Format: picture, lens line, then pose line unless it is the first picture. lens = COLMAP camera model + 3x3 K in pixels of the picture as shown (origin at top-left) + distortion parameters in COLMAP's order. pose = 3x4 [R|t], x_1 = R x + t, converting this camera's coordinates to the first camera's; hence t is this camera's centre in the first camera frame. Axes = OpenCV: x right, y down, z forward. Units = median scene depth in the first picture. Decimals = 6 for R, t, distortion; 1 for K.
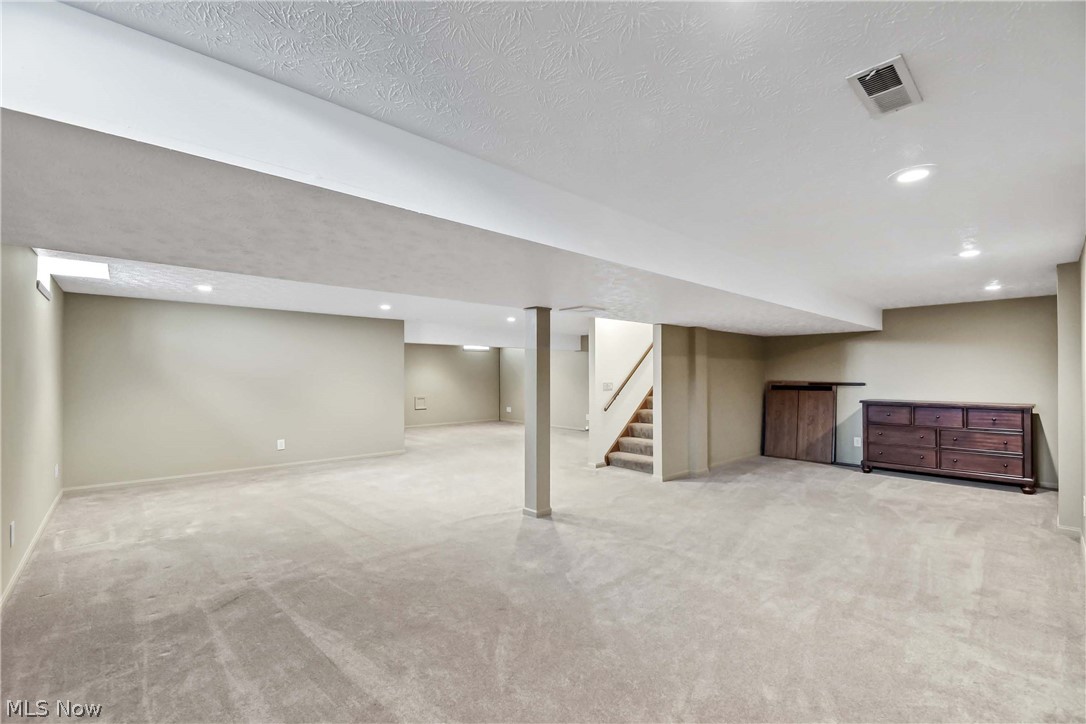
lens RADIAL K [[461.5, 0, 543.0], [0, 461.5, 362.0], [0, 0, 1]] dist [-0.000276, -0.000071]
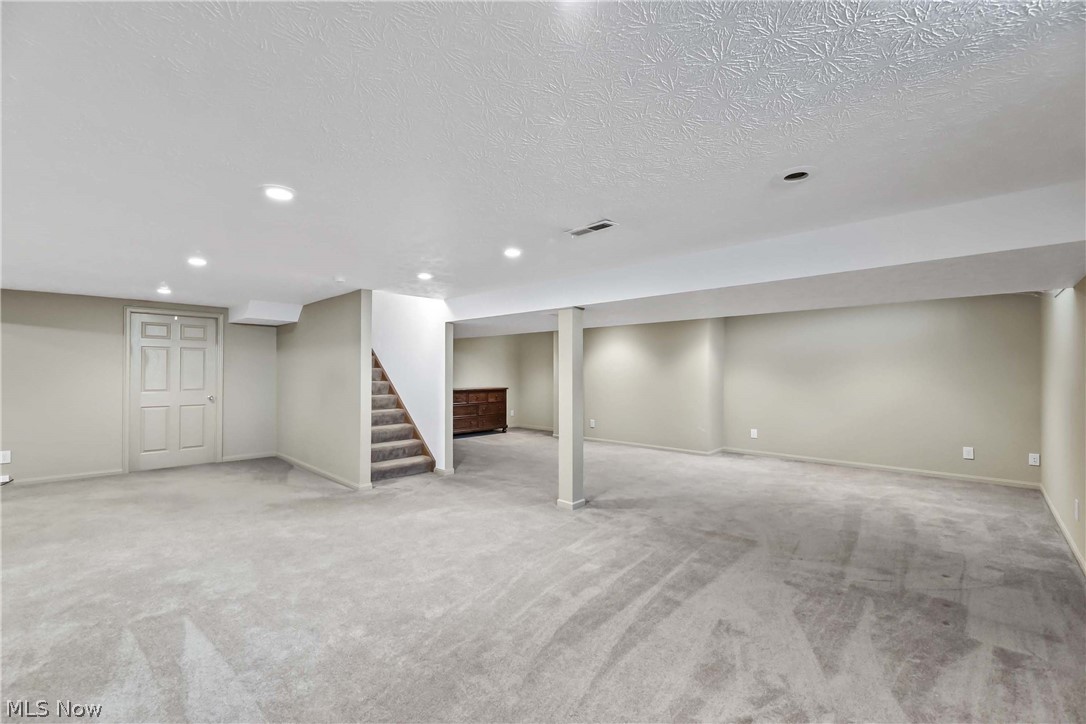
lens RADIAL K [[461.5, 0, 543.0], [0, 461.5, 362.0], [0, 0, 1]] dist [-0.000276, -0.000071]
pose [[-0.075708, 0.023216, 0.996860, -0.784727], [-0.029918, 0.999226, -0.025543, 0.026978], [-0.996681, -0.031757, -0.074955, 0.863201]]
